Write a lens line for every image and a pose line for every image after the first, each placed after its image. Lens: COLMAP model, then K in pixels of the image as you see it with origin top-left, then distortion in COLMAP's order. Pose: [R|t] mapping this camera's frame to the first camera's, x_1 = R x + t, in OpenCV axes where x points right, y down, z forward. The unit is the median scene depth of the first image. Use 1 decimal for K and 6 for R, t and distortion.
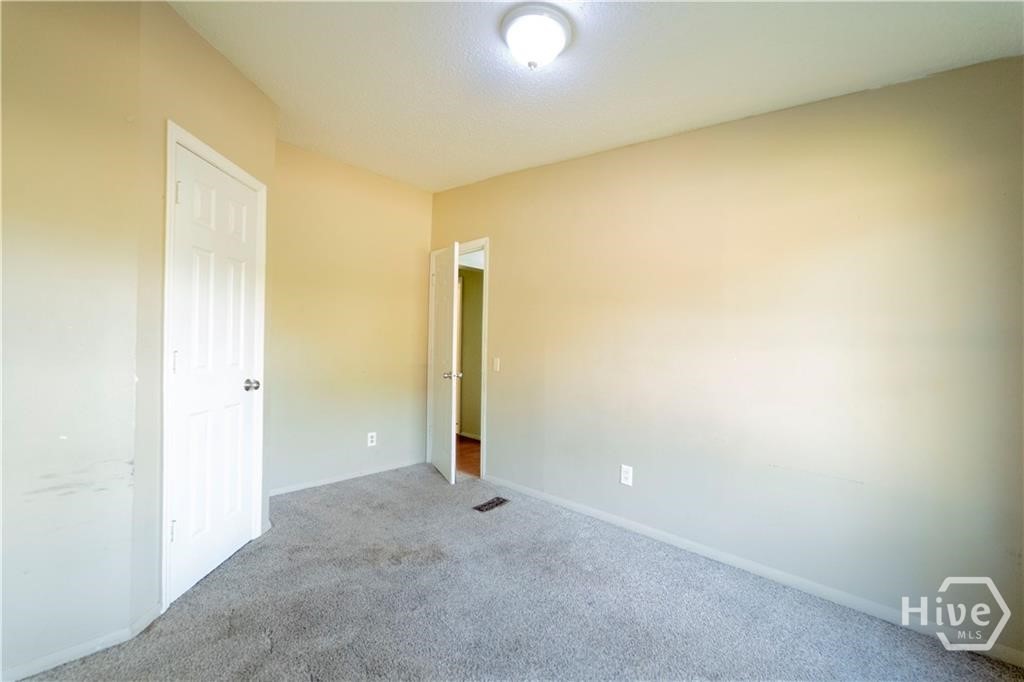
lens RADIAL K [[411.2, 0, 510.4], [0, 411.2, 345.9], [0, 0, 1]] dist [-0.001591, -0.000855]
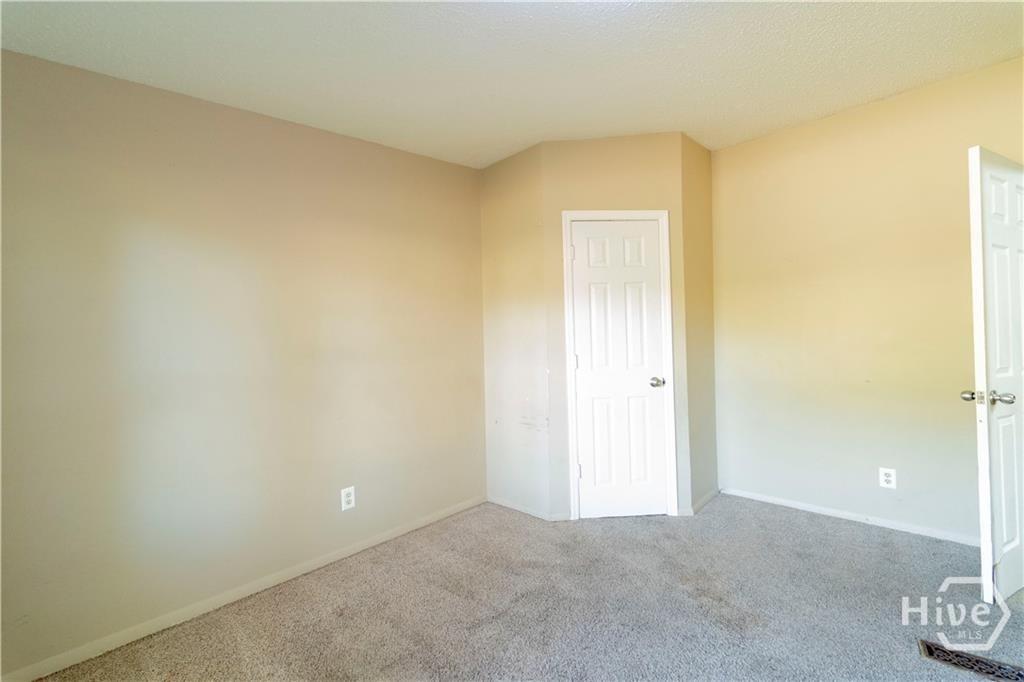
lens RADIAL K [[411.2, 0, 510.4], [0, 411.2, 342.6], [0, 0, 1]] dist [-0.001591, -0.000855]
pose [[0.014473, -0.023047, -0.999630, 0.582208], [0.023339, 0.999470, -0.022706, -0.003367], [0.999623, -0.023001, 0.015003, 0.578358]]
